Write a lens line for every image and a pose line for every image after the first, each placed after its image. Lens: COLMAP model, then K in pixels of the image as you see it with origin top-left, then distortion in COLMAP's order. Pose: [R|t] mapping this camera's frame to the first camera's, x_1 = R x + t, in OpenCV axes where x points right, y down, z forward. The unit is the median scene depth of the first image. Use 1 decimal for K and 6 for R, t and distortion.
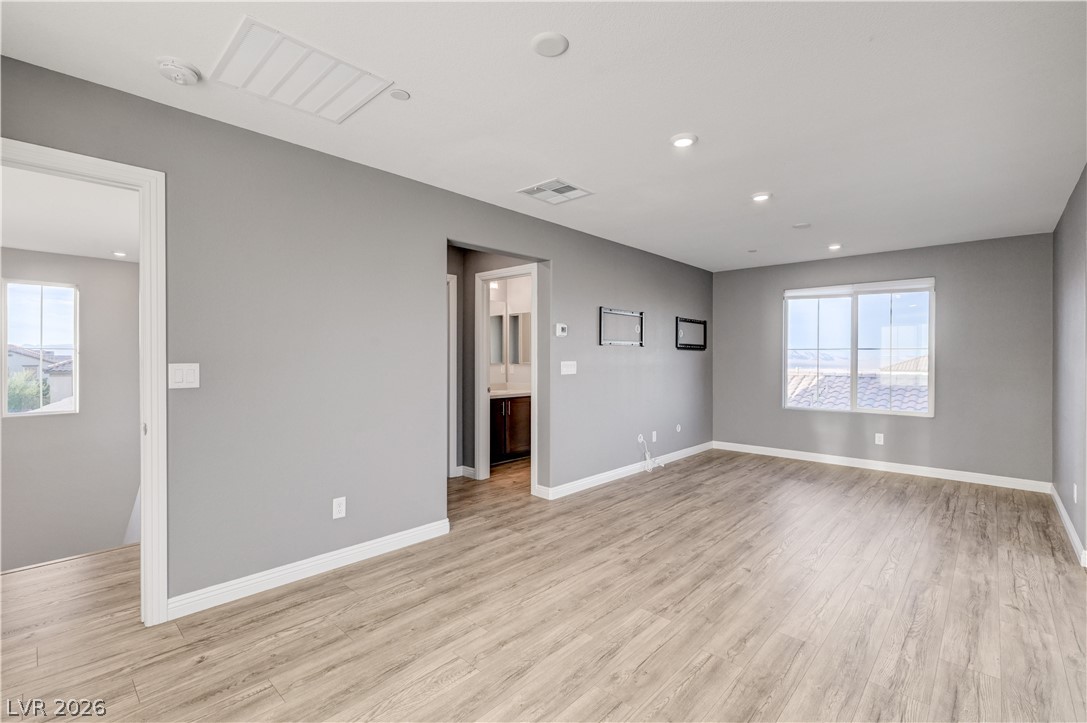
lens RADIAL K [[478.3, 0, 543.5], [0, 478.3, 361.5], [0, 0, 1]] dist [-0.000796, -0.000180]
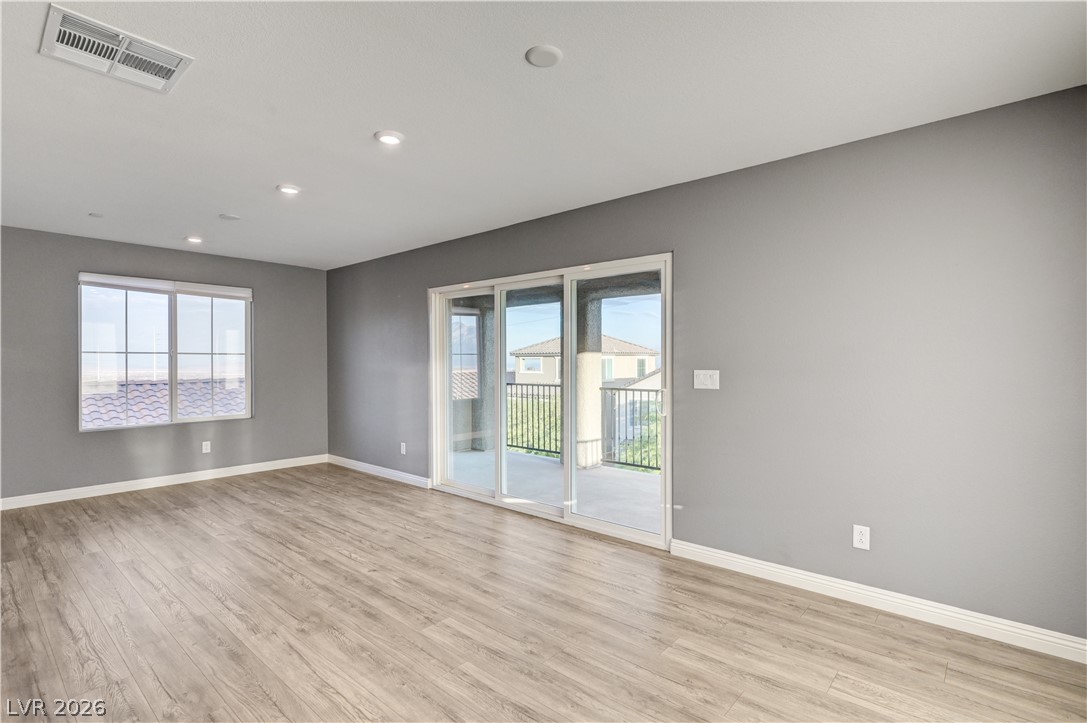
lens RADIAL K [[524.7, 0, 543.5], [0, 524.7, 361.5], [0, 0, 1]] dist [-0.000335, 0.000044]
pose [[-0.032981, -0.002312, 0.999453, -0.609434], [0.009929, 0.999947, 0.002641, -0.009992], [-0.999407, 0.010011, -0.032956, 0.574070]]
